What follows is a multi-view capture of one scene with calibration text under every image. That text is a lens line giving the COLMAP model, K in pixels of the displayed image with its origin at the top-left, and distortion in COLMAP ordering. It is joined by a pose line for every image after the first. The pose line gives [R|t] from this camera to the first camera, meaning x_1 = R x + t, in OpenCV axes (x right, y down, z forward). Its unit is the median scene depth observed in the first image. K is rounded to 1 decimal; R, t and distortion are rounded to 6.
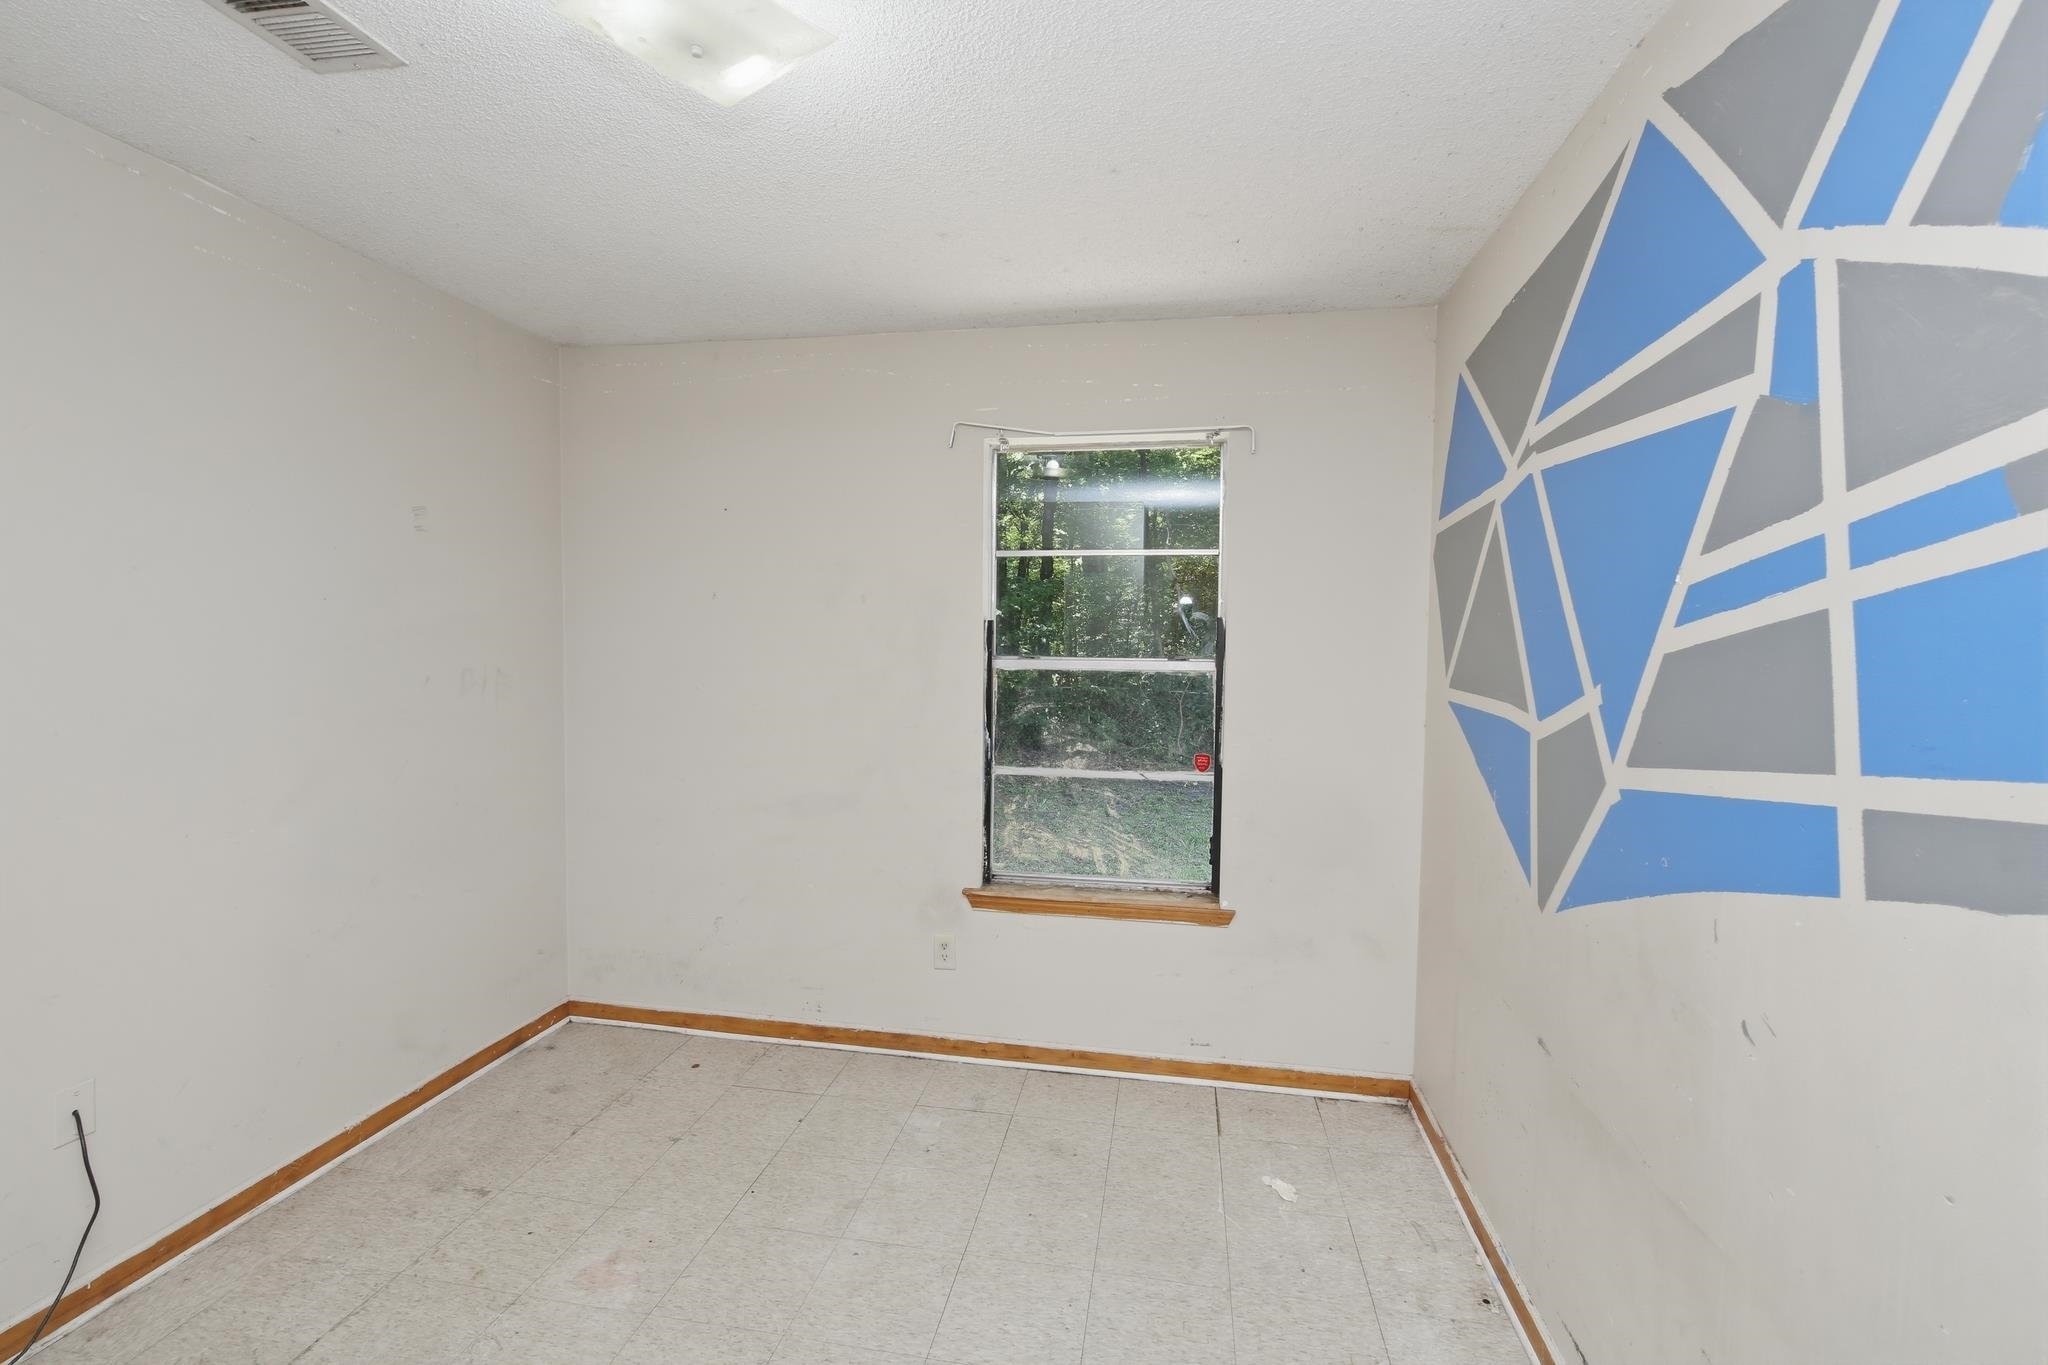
lens RADIAL K [[876.0, 0, 1032.0], [0, 876.0, 685.8], [0, 0, 1]] dist [0.000674, -0.000168]
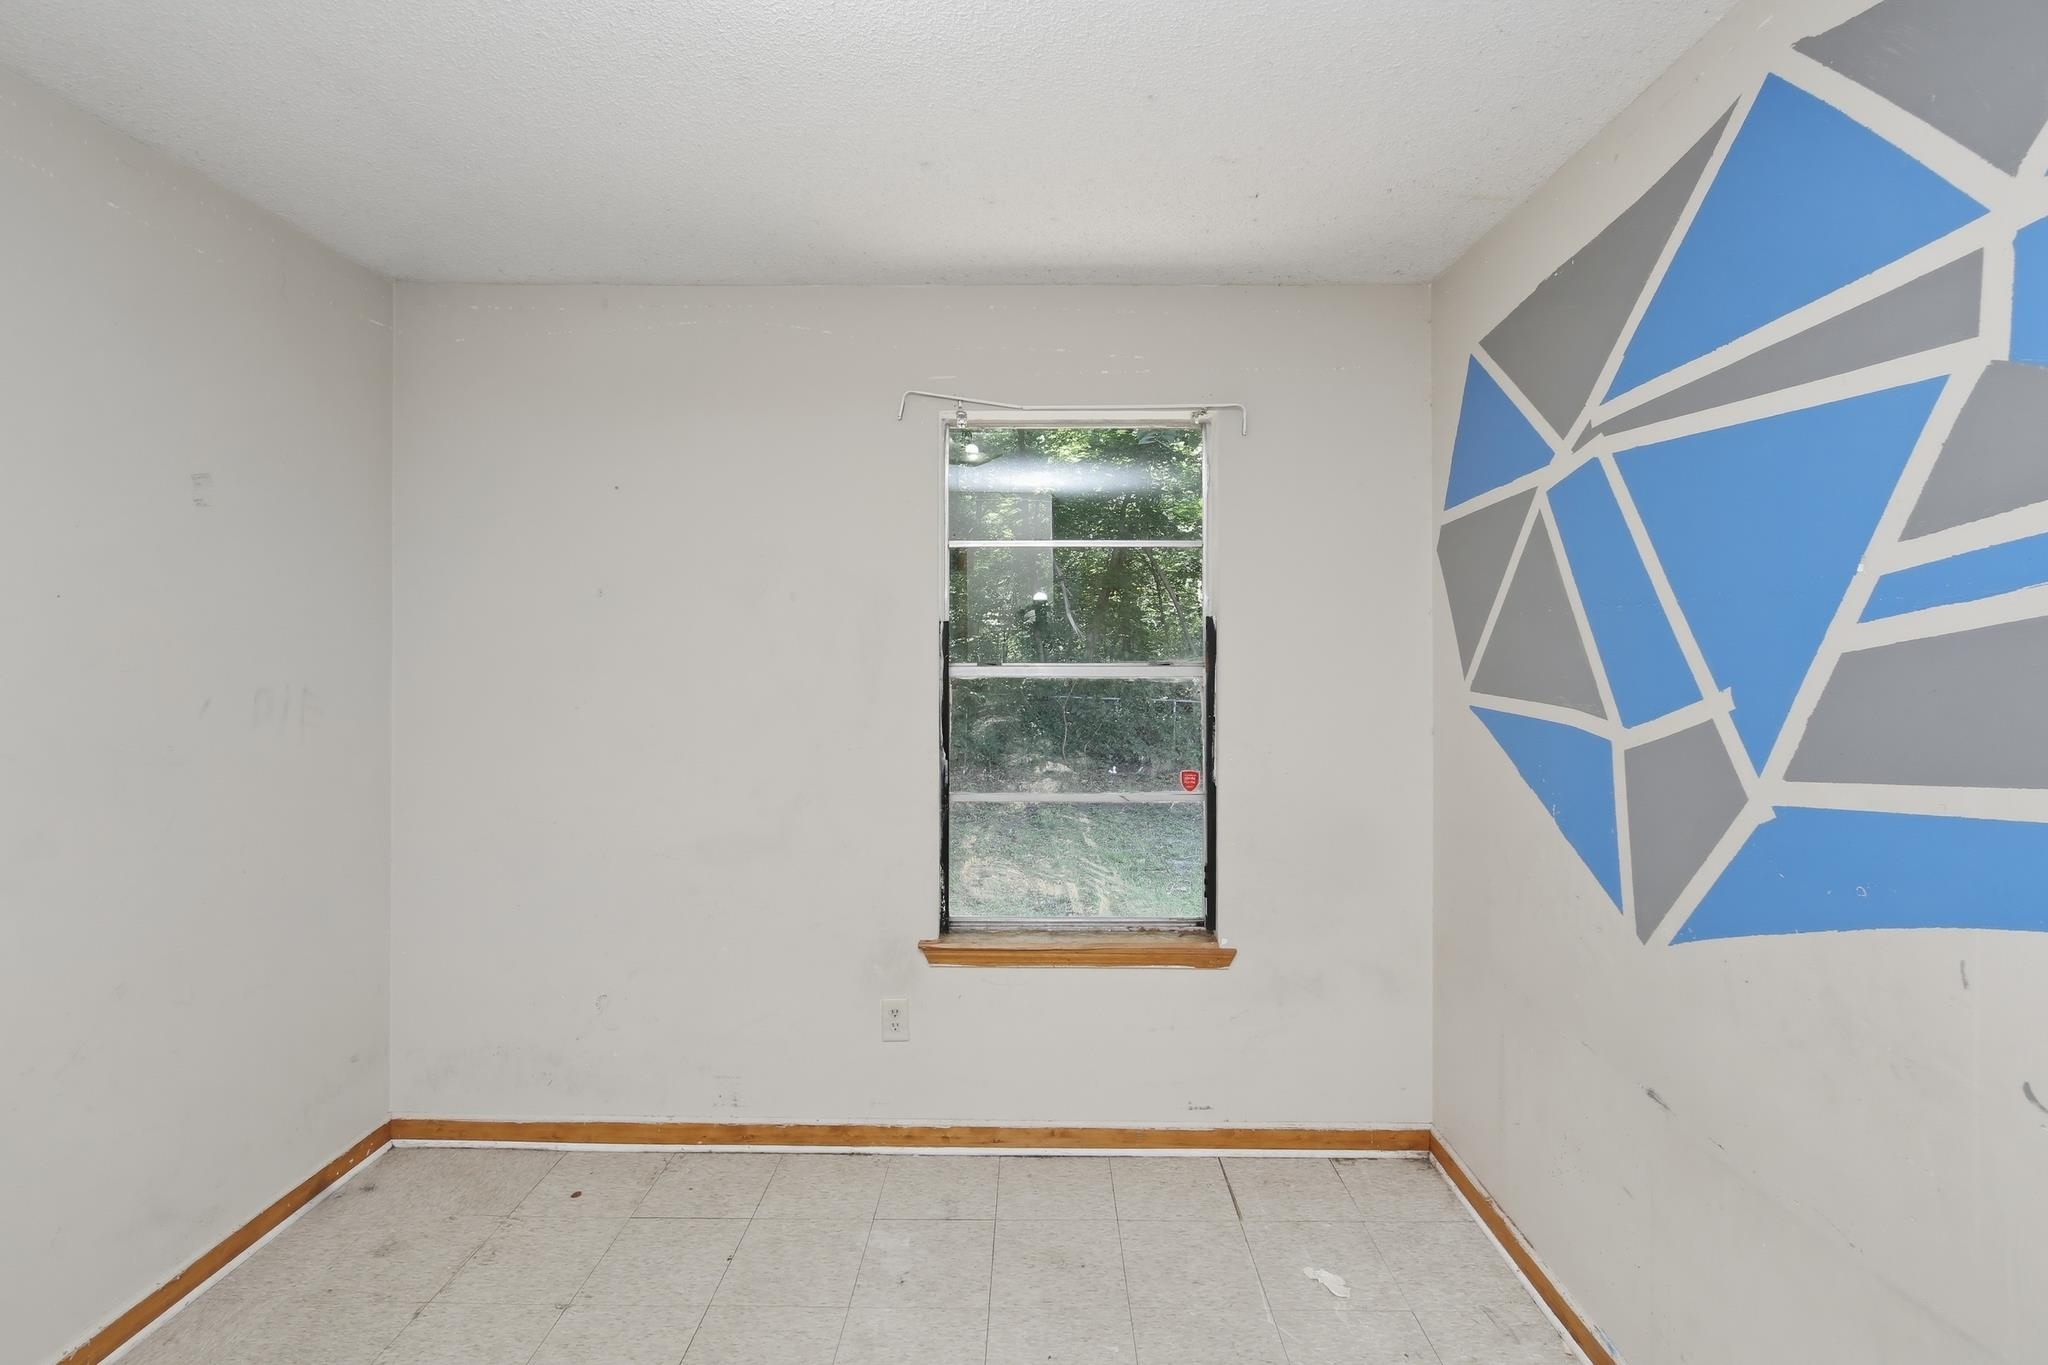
lens RADIAL K [[918.5, 0, 1022.5], [0, 918.5, 643.2], [0, 0, 1]] dist [0.001931, -0.000948]
pose [[0.986692, -0.009744, 0.162308, -0.126931], [0.018003, 0.998612, -0.049490, -0.007929], [-0.161601, 0.051753, 0.985498, 0.111787]]
